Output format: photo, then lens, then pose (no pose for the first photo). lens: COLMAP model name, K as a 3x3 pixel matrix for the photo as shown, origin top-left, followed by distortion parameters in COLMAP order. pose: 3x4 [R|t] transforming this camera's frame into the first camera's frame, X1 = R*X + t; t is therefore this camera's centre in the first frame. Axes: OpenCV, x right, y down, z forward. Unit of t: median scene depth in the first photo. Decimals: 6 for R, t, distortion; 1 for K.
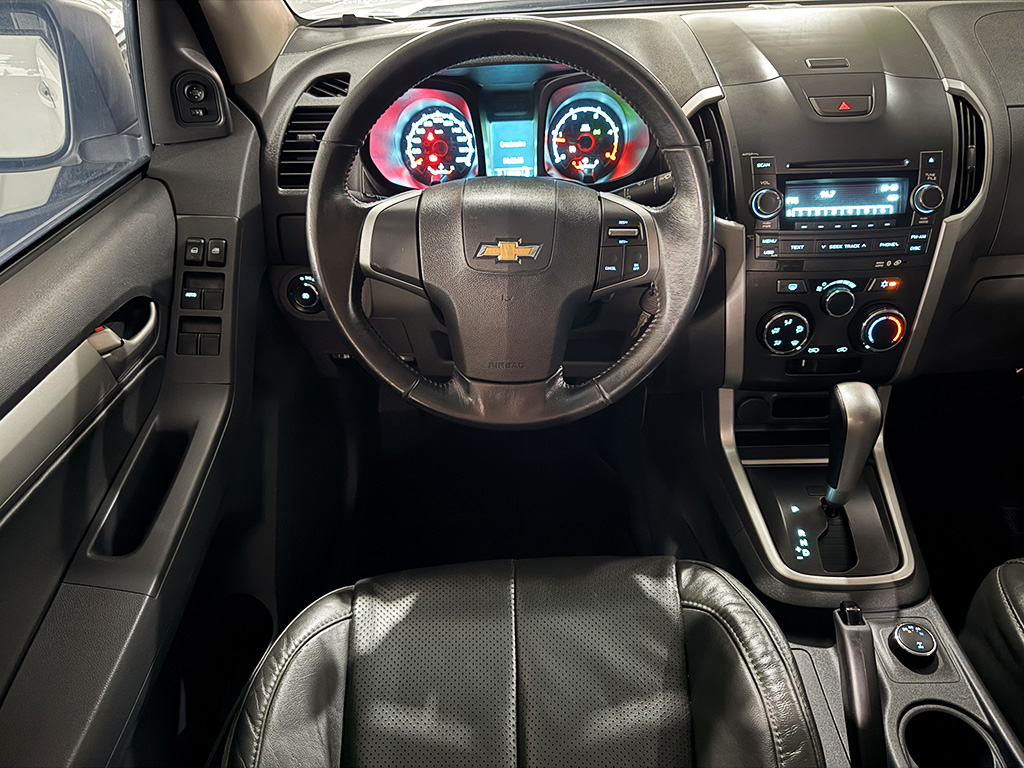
lens RADIAL K [[731.9, 0, 512.0], [0, 731.9, 384.0], [0, 0, 1]] dist [0.030761, -0.063805]
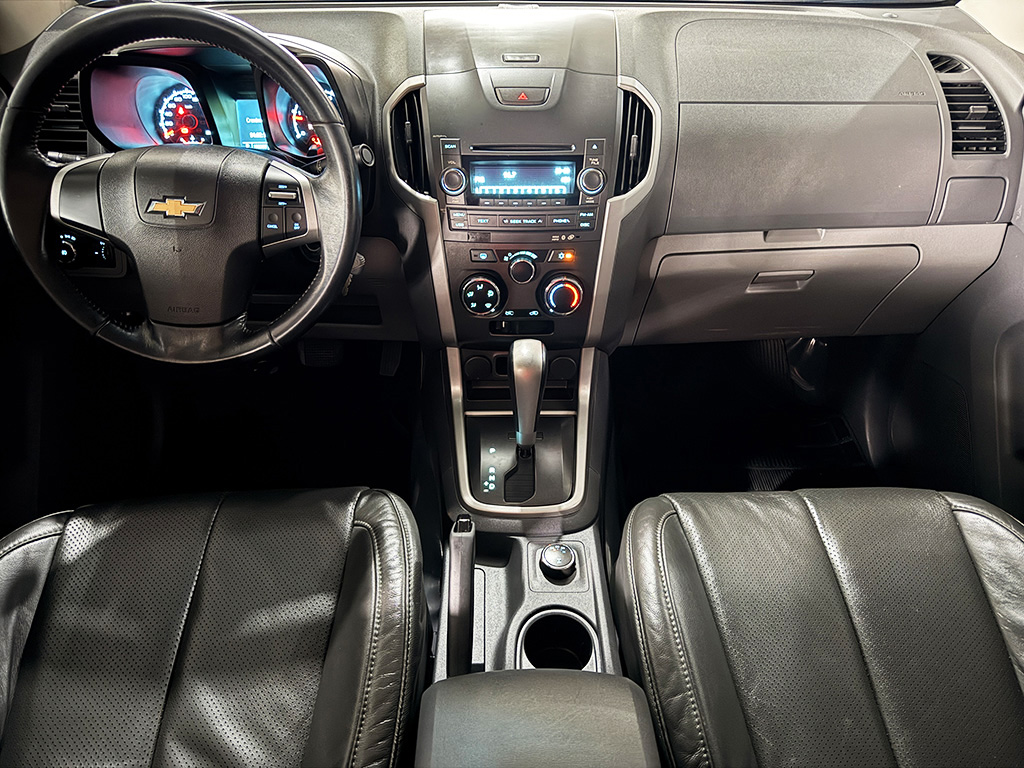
lens RADIAL K [[706.1, 0, 512.0], [0, 706.1, 384.0], [0, 0, 1]] dist [0.126958, -0.225102]
pose [[0.998464, 0.021154, 0.051207, 0.381291], [-0.021706, 0.999712, 0.010241, 0.057186], [-0.050975, -0.011337, 0.998636, -0.117422]]
